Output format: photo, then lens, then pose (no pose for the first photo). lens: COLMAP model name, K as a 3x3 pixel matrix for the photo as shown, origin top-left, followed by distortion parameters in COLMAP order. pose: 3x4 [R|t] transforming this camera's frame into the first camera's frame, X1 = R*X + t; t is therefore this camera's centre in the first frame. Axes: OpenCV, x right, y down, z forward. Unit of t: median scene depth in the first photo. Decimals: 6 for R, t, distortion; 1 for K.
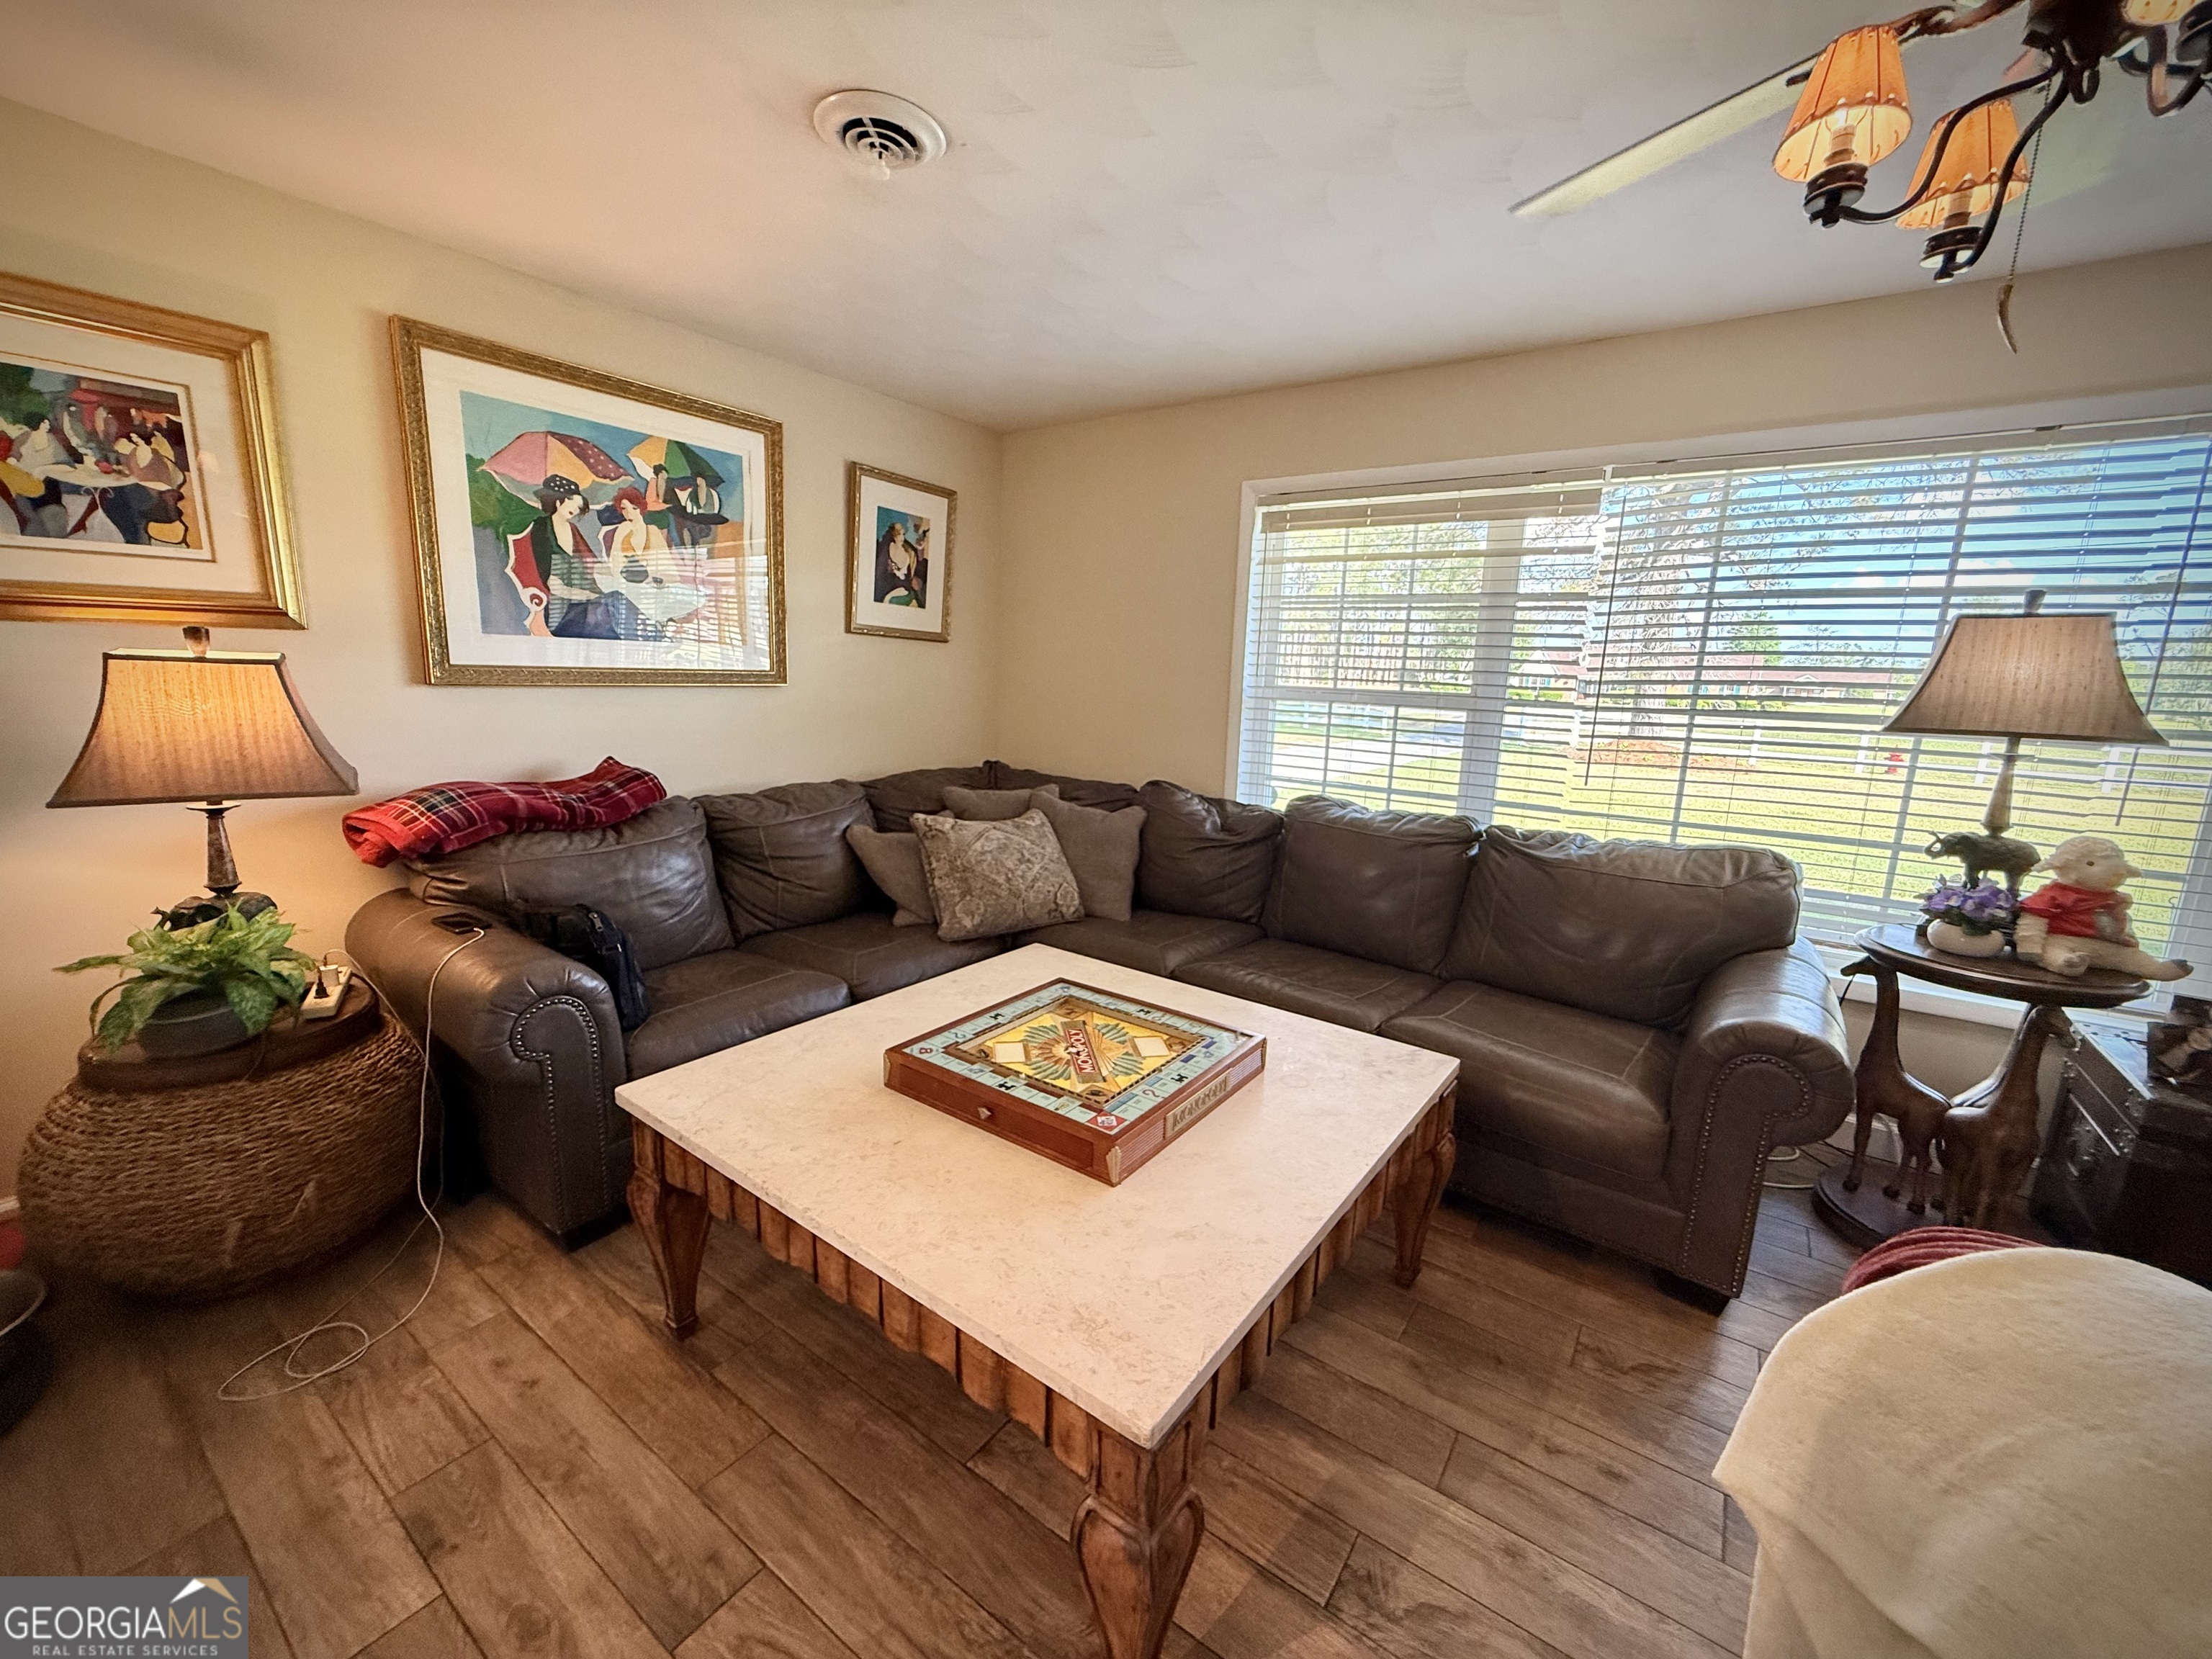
lens RADIAL K [[889.4, 0, 1102.6], [0, 889.4, 831.2], [0, 0, 1]] dist [0.000580, -0.001228]
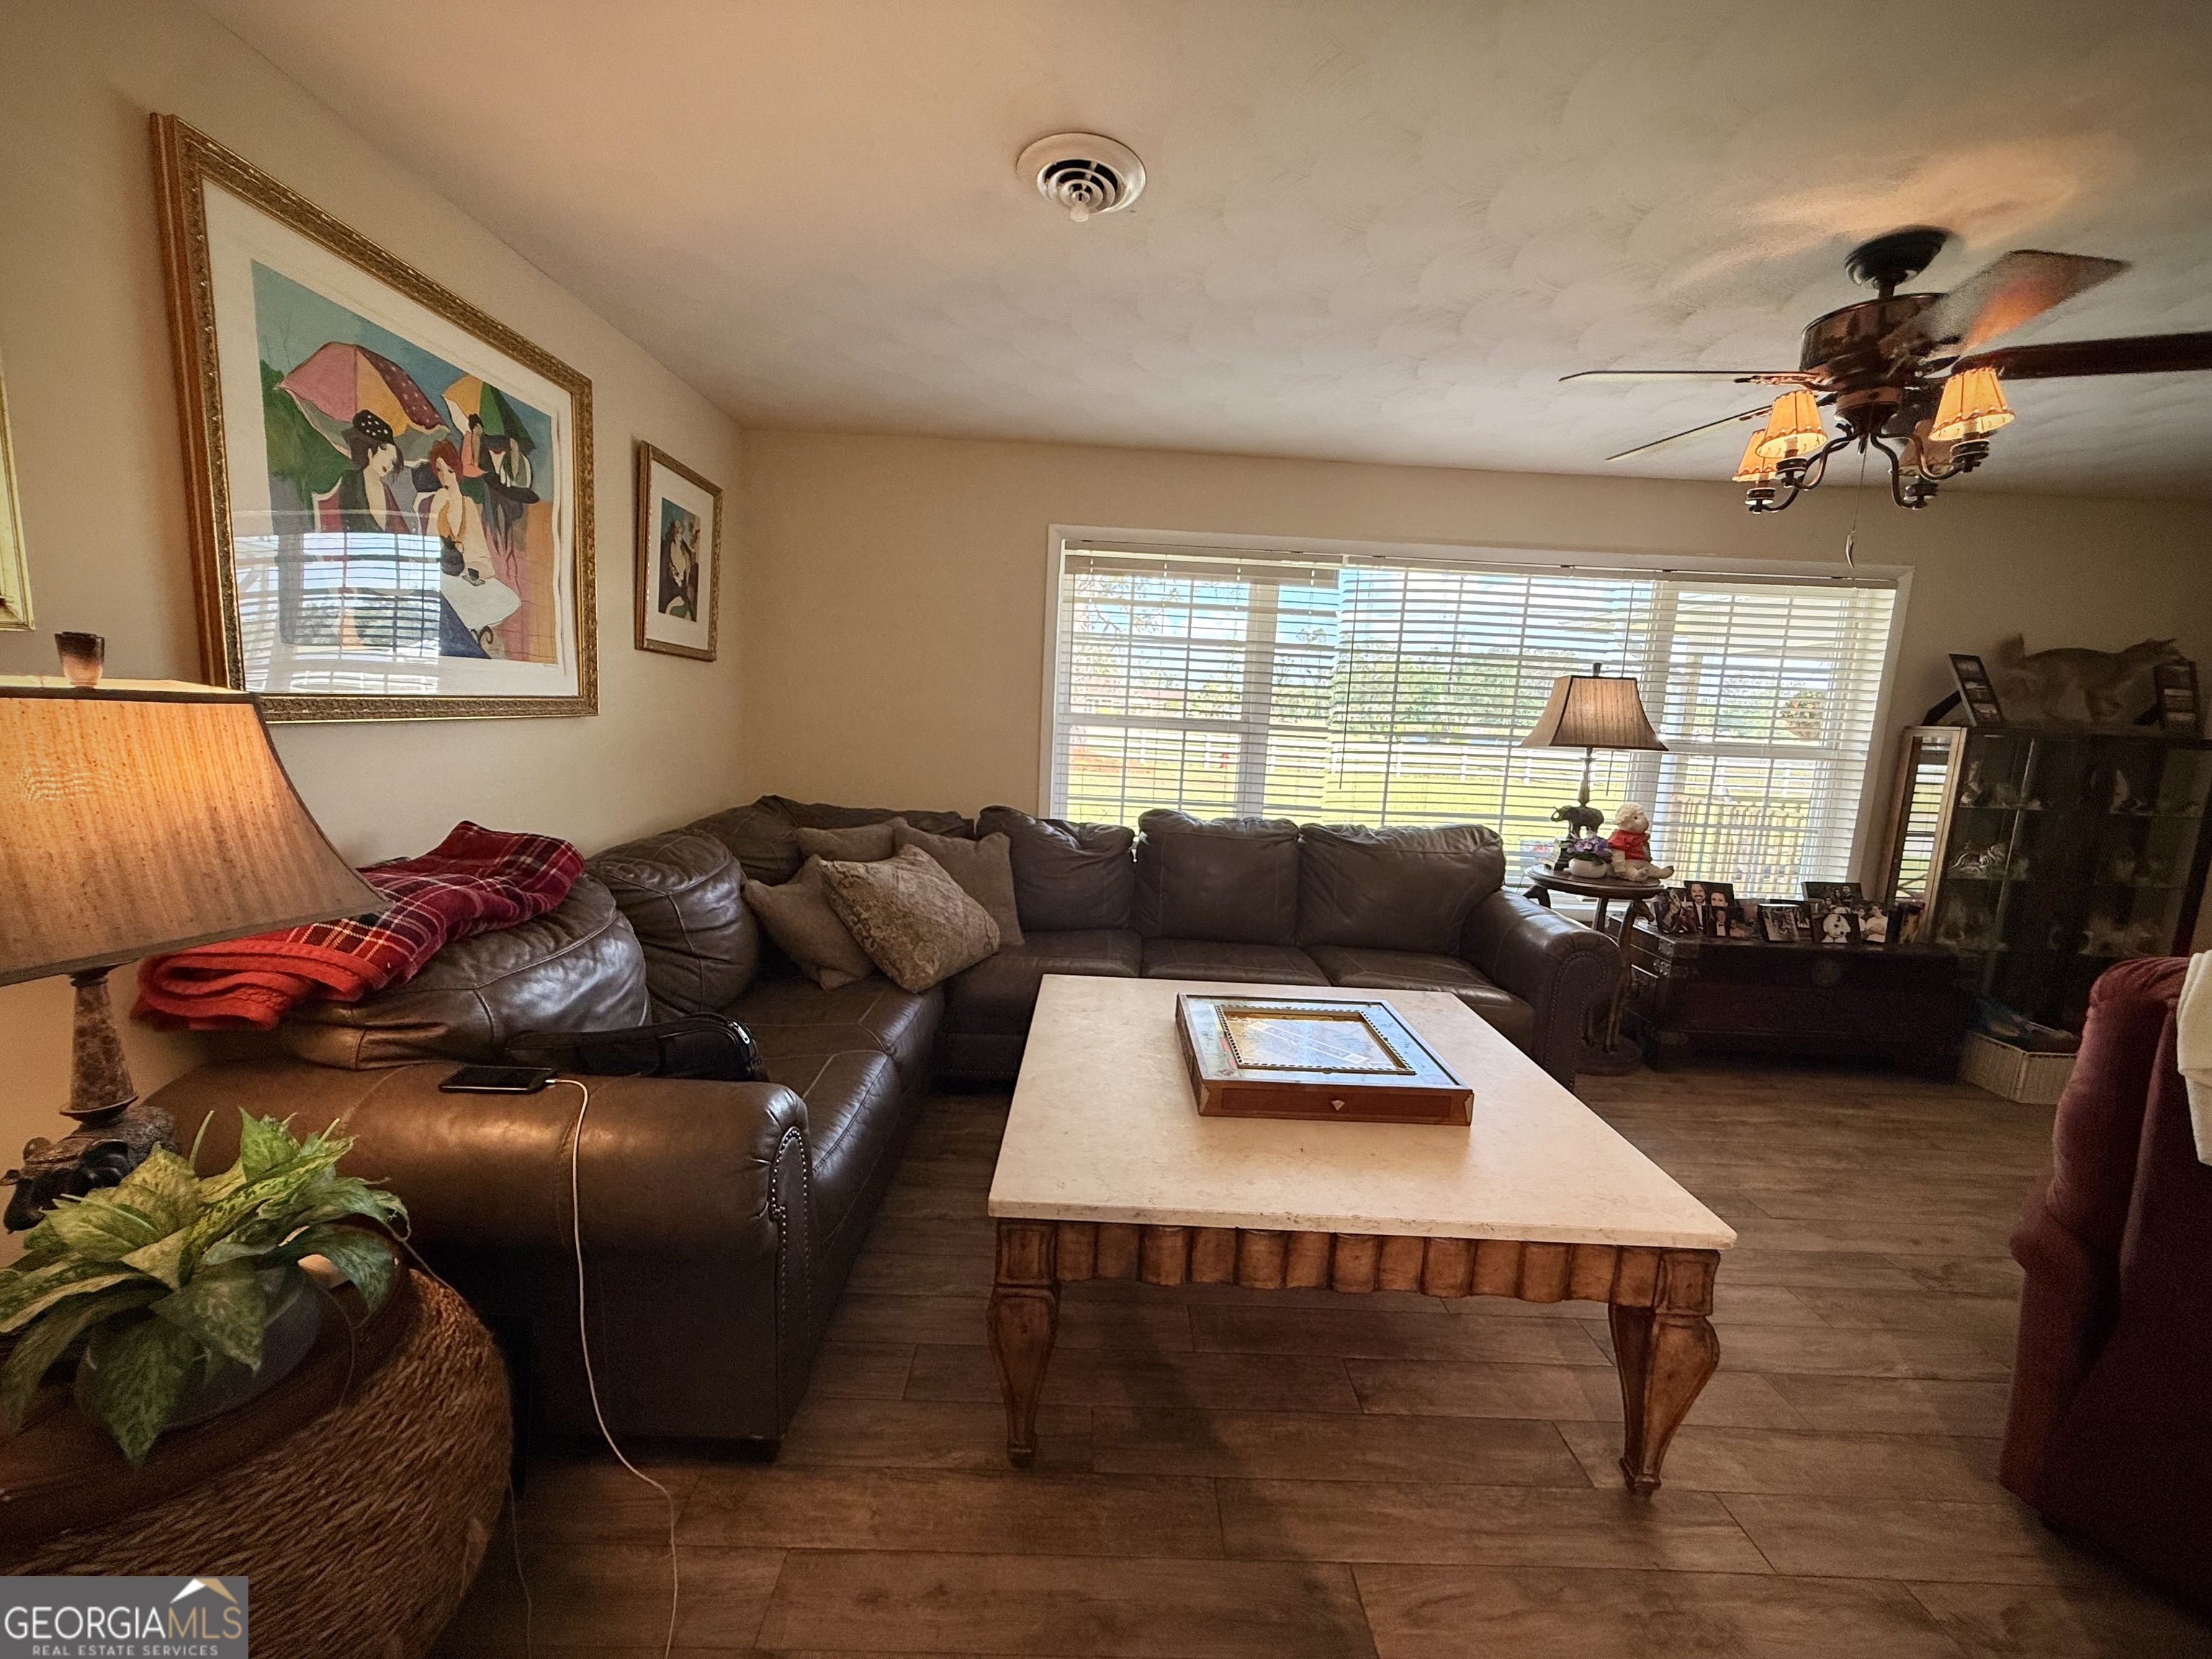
lens RADIAL K [[889.4, 0, 1100.2], [0, 889.4, 832.7], [0, 0, 1]] dist [0.000580, -0.001228]
pose [[0.804700, -0.081420, 0.588072, -0.562560], [0.088796, 0.995915, 0.016381, -0.041723], [-0.587004, 0.039037, 0.808643, 0.134845]]
